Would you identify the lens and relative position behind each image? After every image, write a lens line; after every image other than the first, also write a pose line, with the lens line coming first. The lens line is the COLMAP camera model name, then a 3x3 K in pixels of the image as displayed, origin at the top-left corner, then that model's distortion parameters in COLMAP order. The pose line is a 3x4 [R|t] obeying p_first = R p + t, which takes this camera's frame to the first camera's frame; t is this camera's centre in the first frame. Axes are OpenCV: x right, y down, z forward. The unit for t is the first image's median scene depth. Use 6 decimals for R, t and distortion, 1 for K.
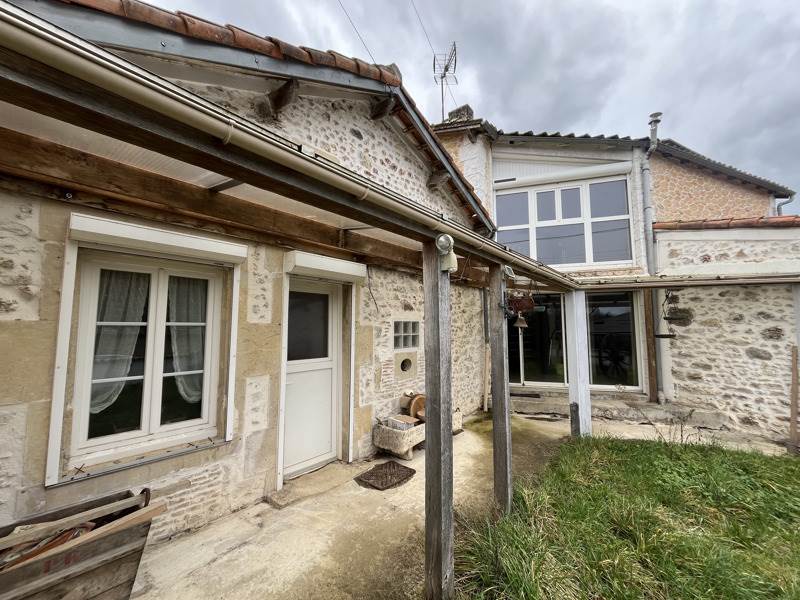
lens RADIAL K [[323.1, 0, 400.0], [0, 323.1, 300.0], [0, 0, 1]] dist [0.001187, -0.000163]
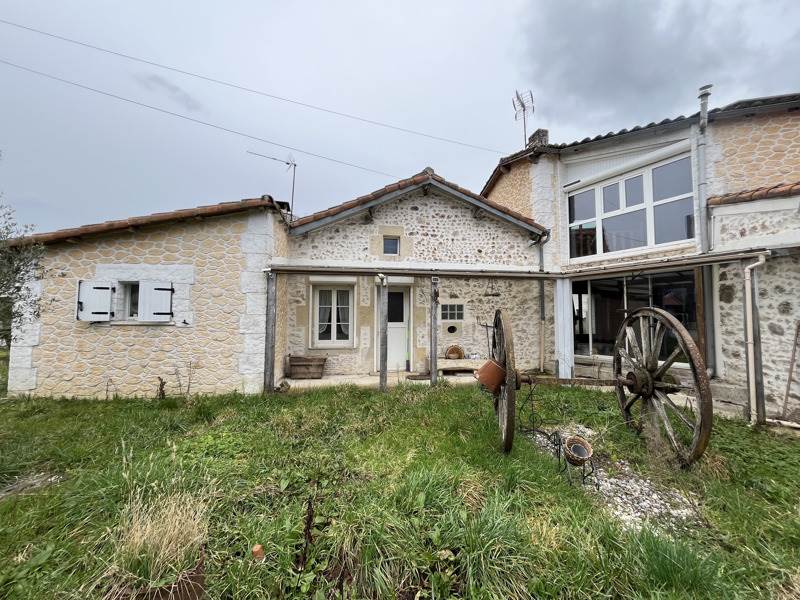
lens RADIAL K [[323.1, 0, 400.0], [0, 323.1, 300.0], [0, 0, 1]] dist [0.001187, -0.000163]
pose [[0.751381, -0.034227, -0.658980, 0.896091], [0.054411, 0.998467, 0.010181, 0.008248], [0.657621, -0.043505, 0.752091, -0.455965]]
